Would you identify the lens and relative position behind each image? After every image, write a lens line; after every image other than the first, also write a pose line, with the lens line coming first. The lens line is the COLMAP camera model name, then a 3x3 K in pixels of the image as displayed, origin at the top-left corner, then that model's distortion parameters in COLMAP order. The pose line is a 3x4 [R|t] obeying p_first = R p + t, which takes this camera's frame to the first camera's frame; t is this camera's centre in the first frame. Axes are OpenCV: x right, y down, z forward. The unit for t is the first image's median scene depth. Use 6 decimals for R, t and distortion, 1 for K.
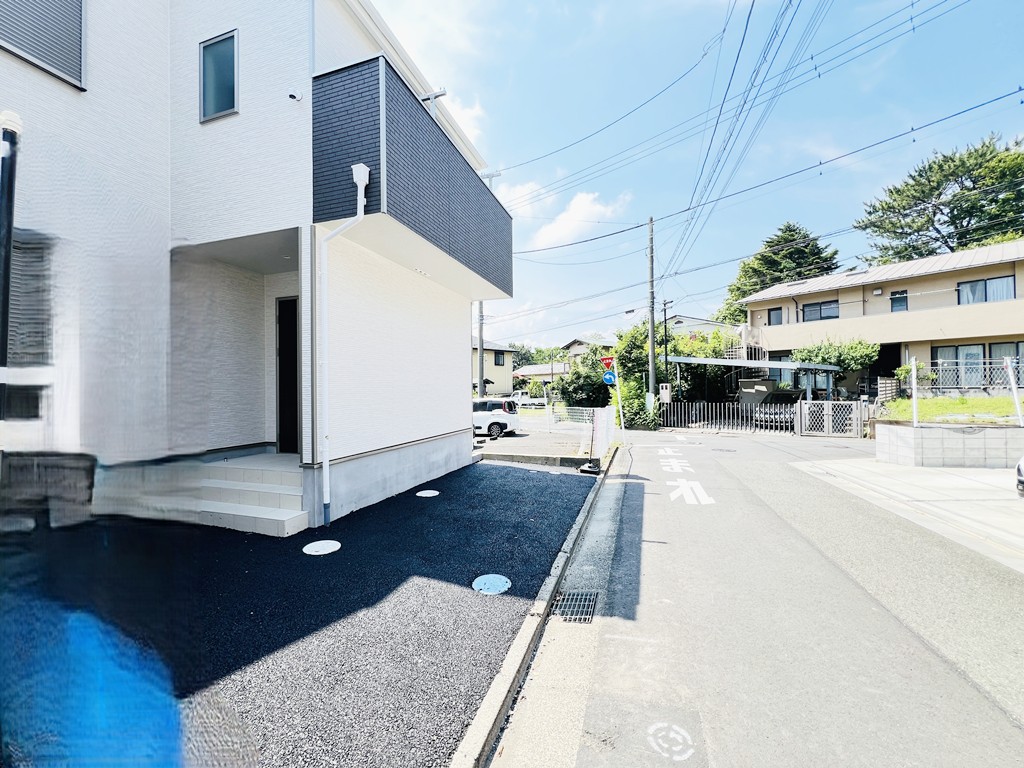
lens RADIAL K [[409.1, 0, 512.0], [0, 409.1, 384.0], [0, 0, 1]] dist [-0.001962, -0.000045]
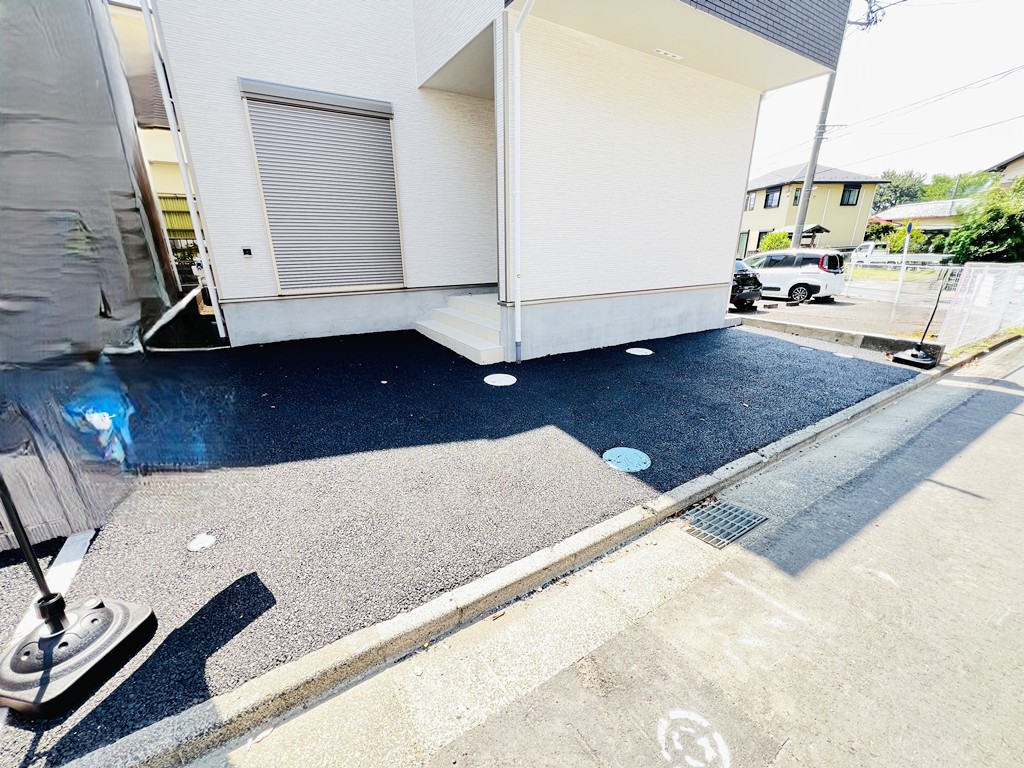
lens RADIAL K [[413.8, 0, 512.0], [0, 413.8, 384.0], [0, 0, 1]] dist [0.000541, -0.000215]
pose [[0.769474, 0.207888, -0.603898, 0.186640], [0.006280, 0.943034, 0.332636, 0.044272], [0.638648, -0.259748, 0.724334, 0.204120]]
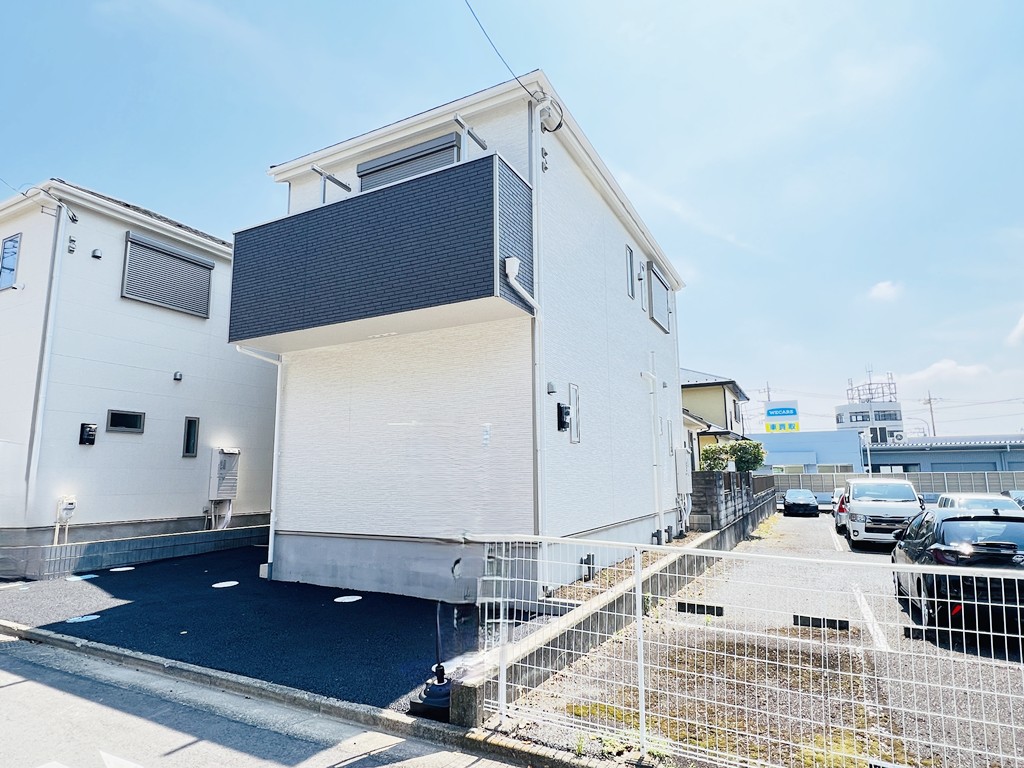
lens RADIAL K [[566.0, 0, 512.0], [0, 566.0, 384.0], [0, 0, 1]] dist [0.002806, 0.000062]
pose [[-0.157555, -0.148117, -0.976339, 1.282394], [0.023132, 0.987863, -0.153598, 0.020636], [0.987239, -0.046785, -0.152217, 2.057903]]
